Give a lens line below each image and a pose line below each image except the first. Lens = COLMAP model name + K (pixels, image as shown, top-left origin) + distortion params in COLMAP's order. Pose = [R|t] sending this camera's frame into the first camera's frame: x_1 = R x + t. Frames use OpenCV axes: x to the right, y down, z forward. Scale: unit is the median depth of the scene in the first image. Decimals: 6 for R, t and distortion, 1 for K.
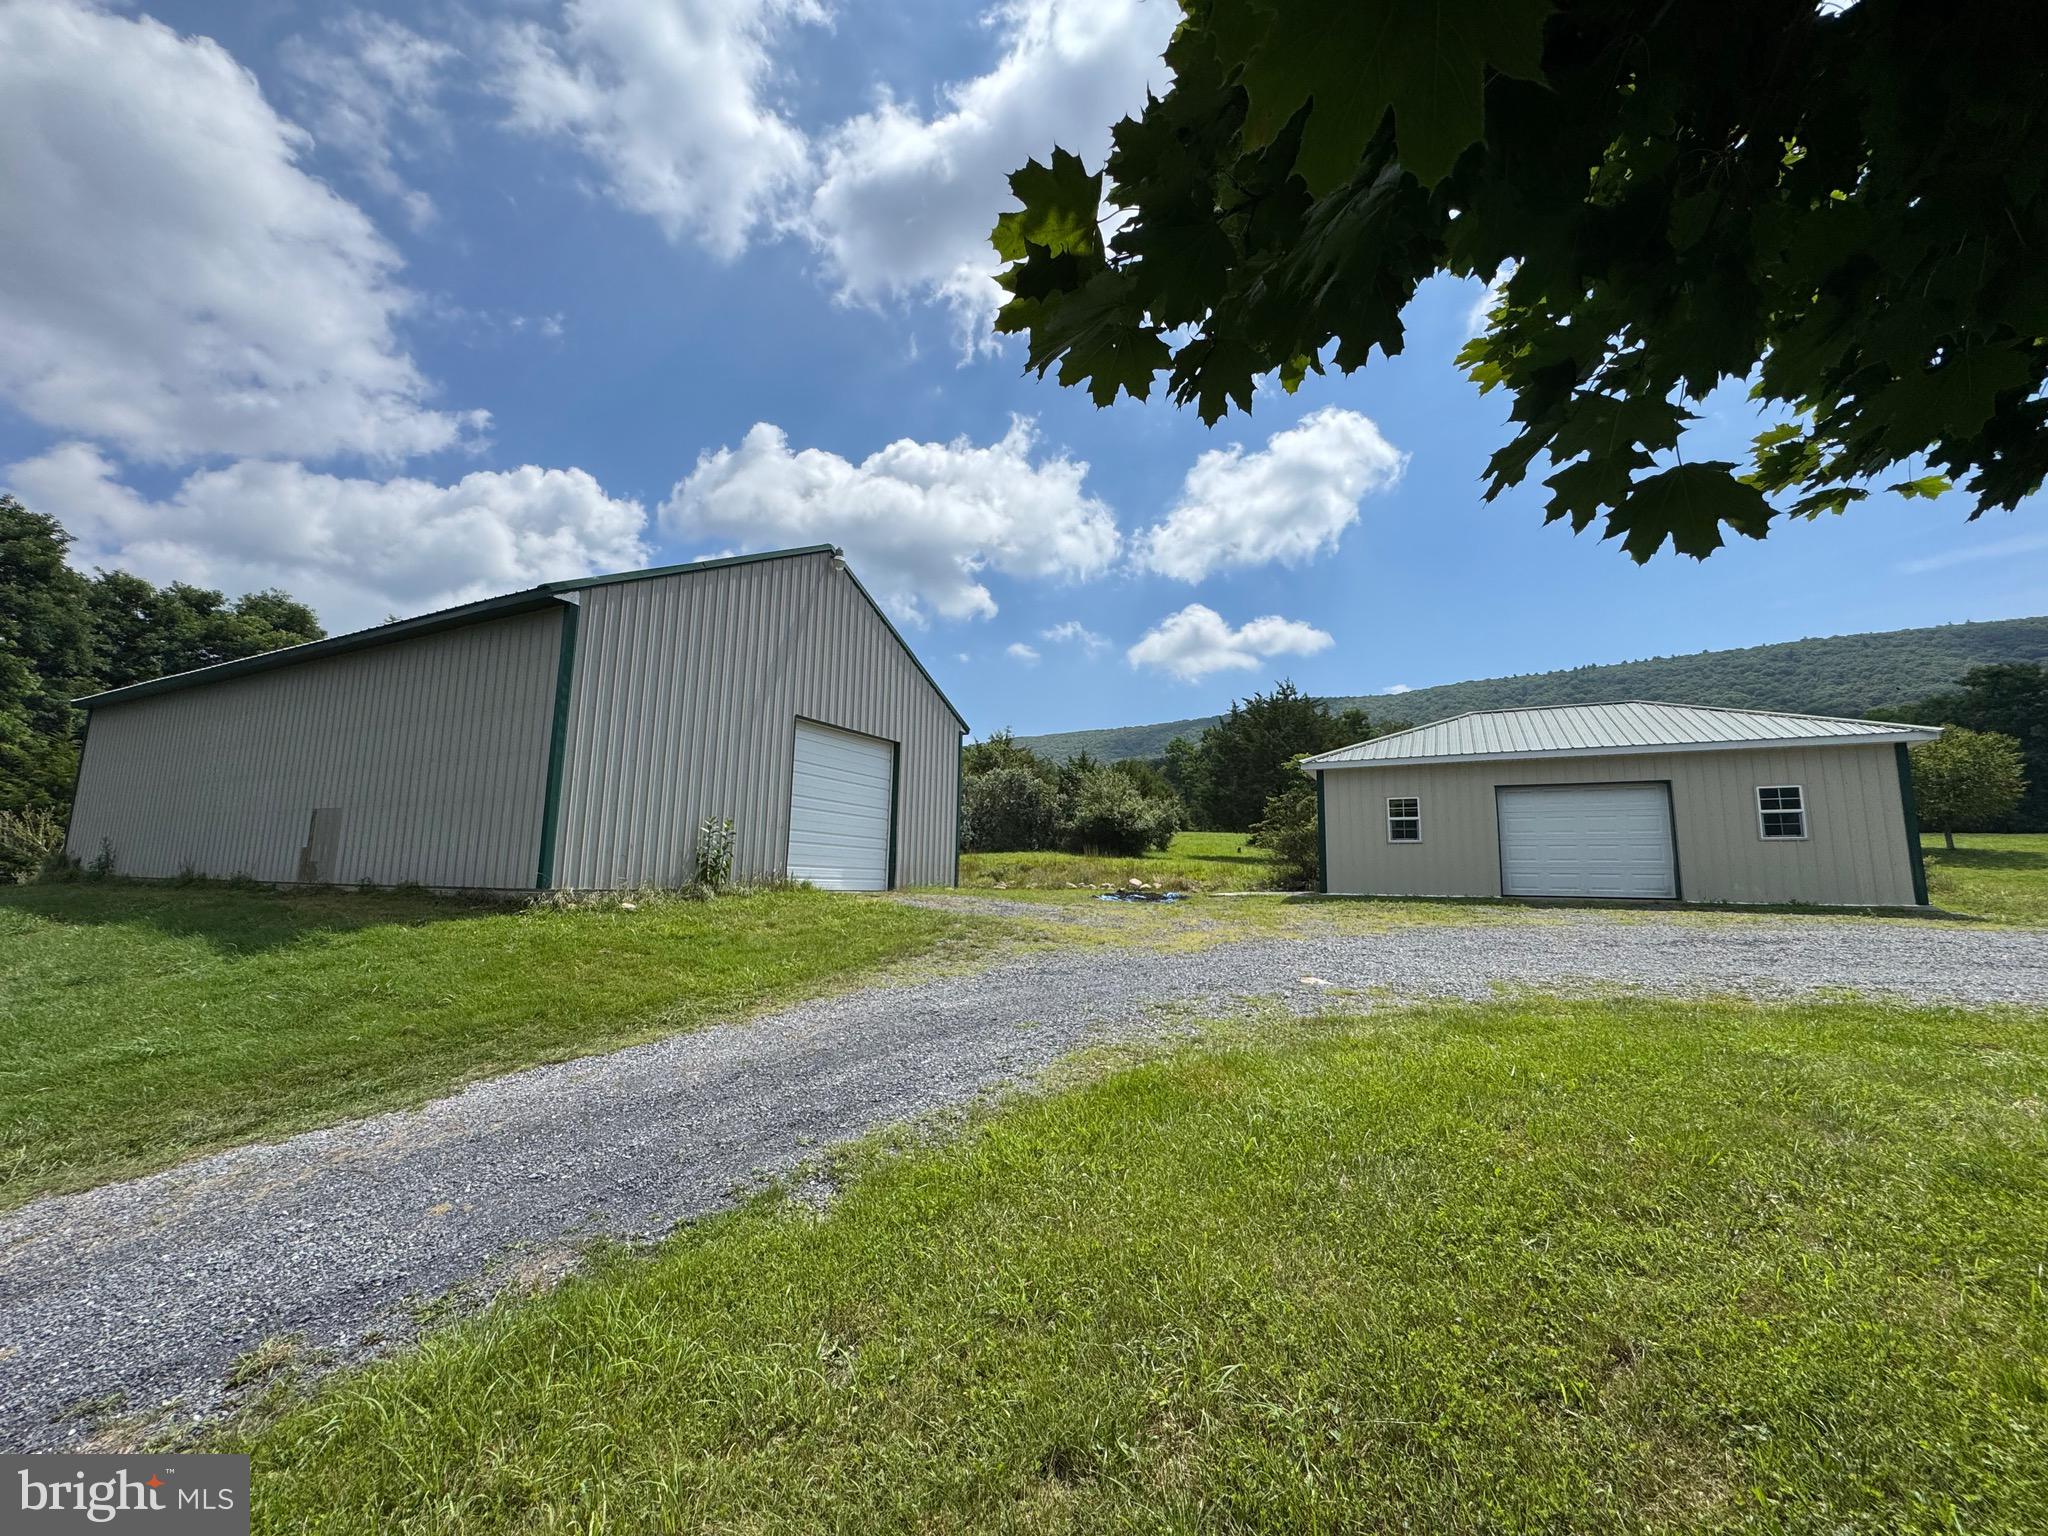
lens RADIAL K [[814.7, 0, 1030.5], [0, 814.7, 752.0], [0, 0, 1]] dist [-0.001995, 0.000646]
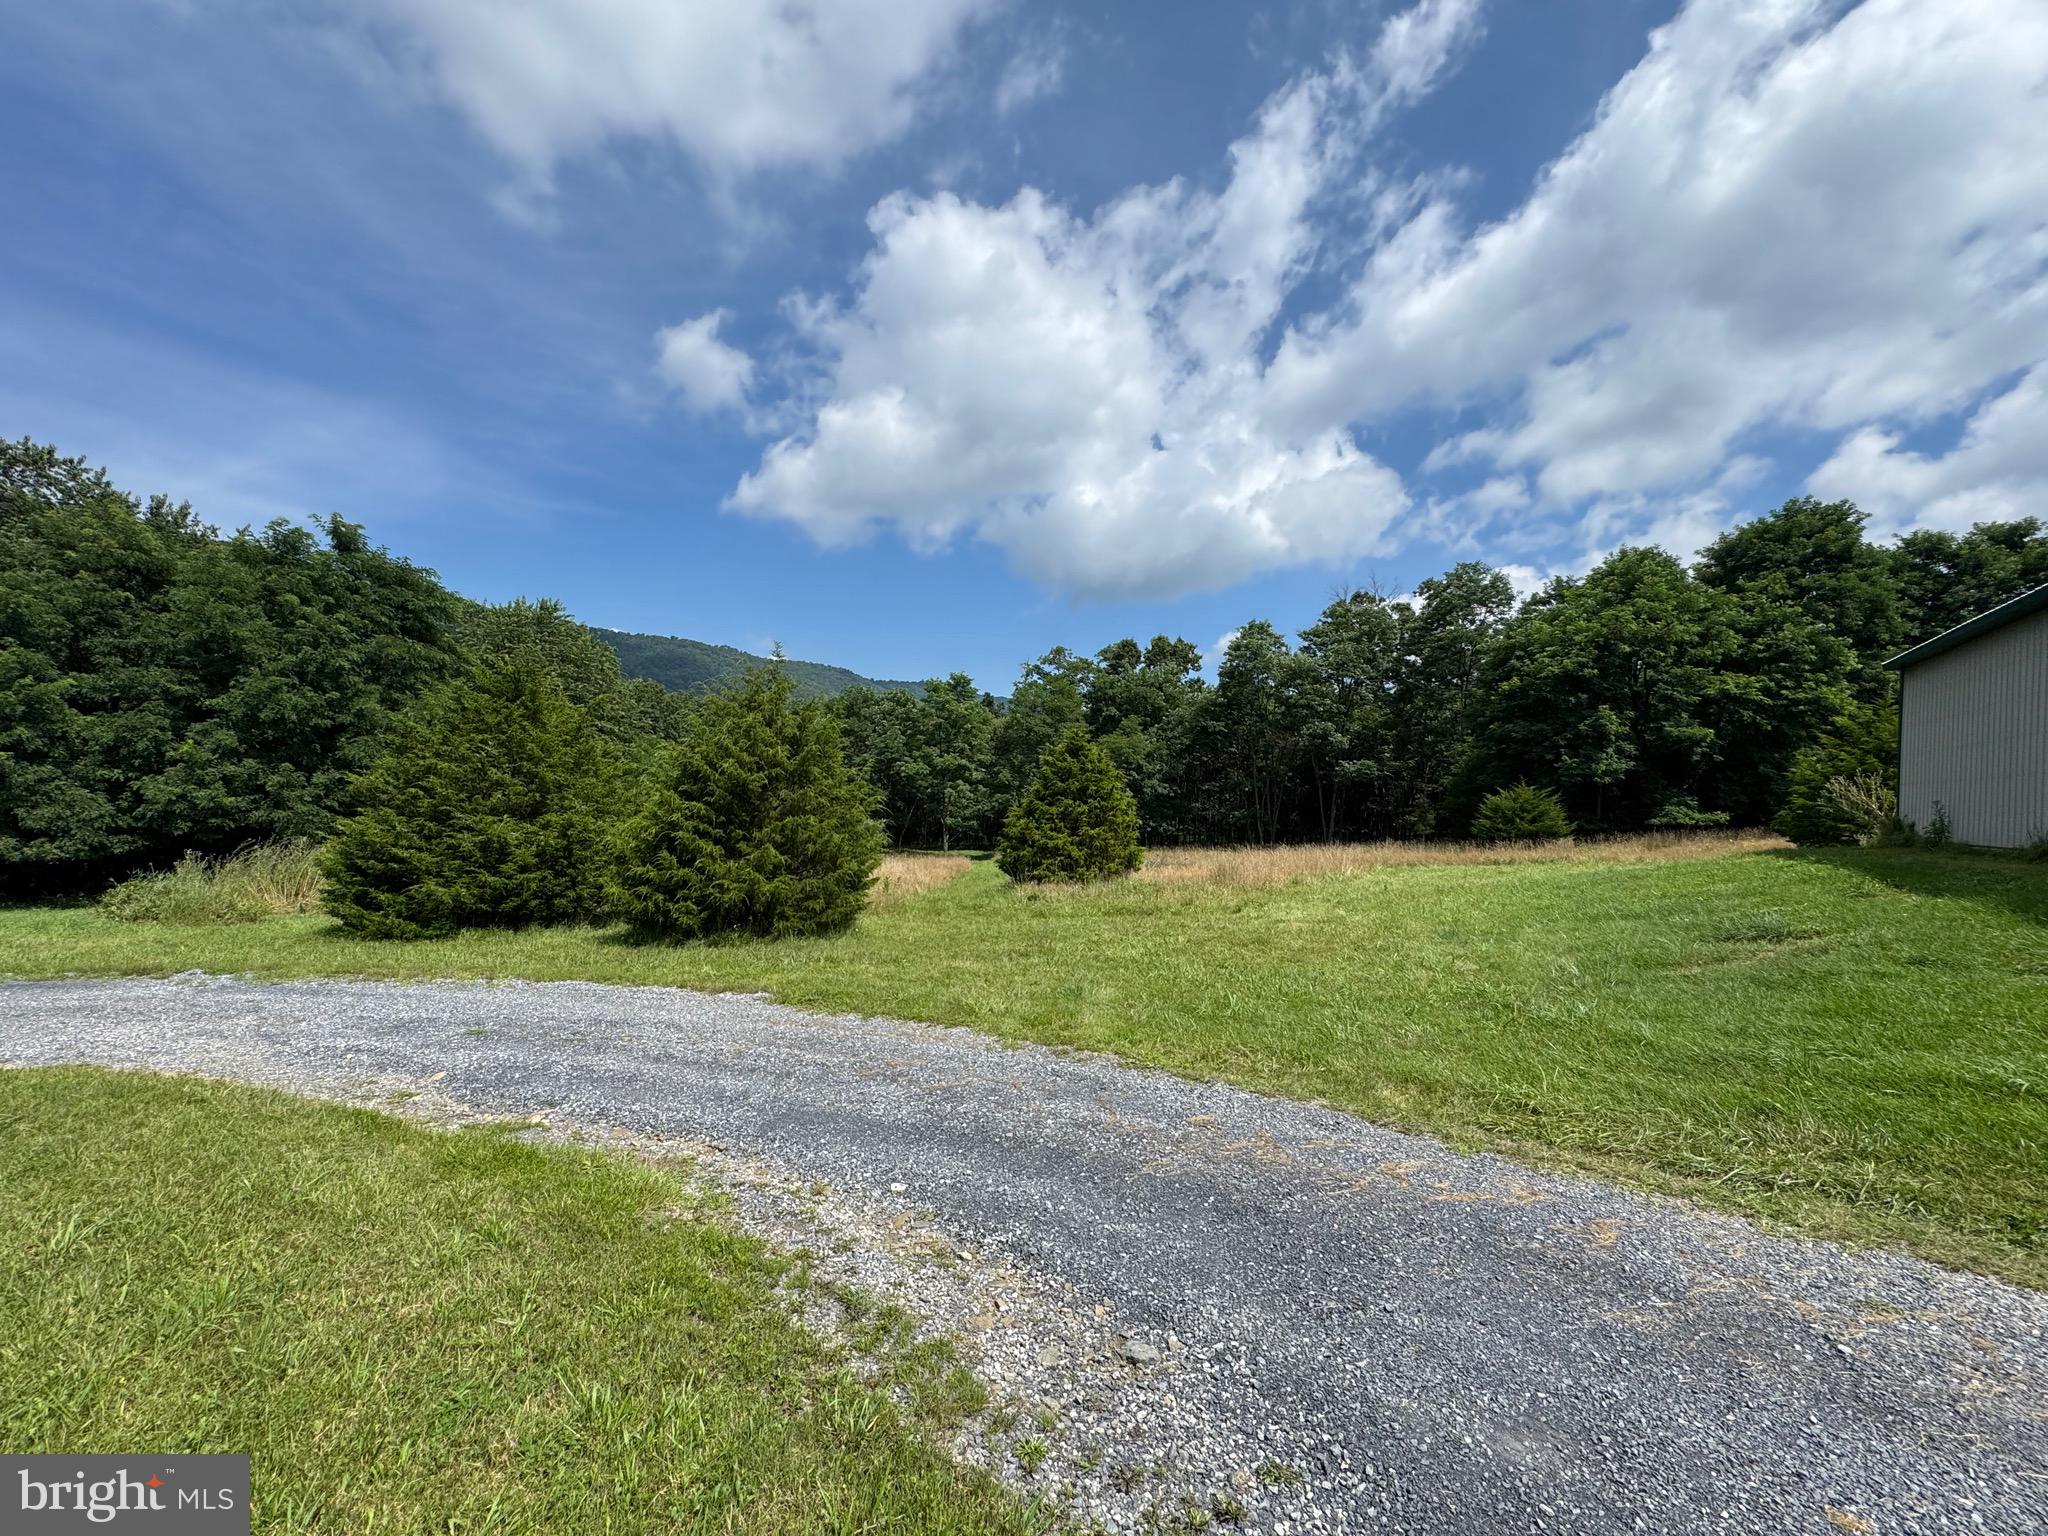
lens RADIAL K [[814.7, 0, 1027.0], [0, 814.7, 780.9], [0, 0, 1]] dist [-0.001995, 0.000646]
pose [[-0.120234, -0.026520, -0.992391, -0.156109], [0.101705, 0.994054, -0.038887, 0.022780], [0.987522, -0.105607, -0.116822, 0.148634]]
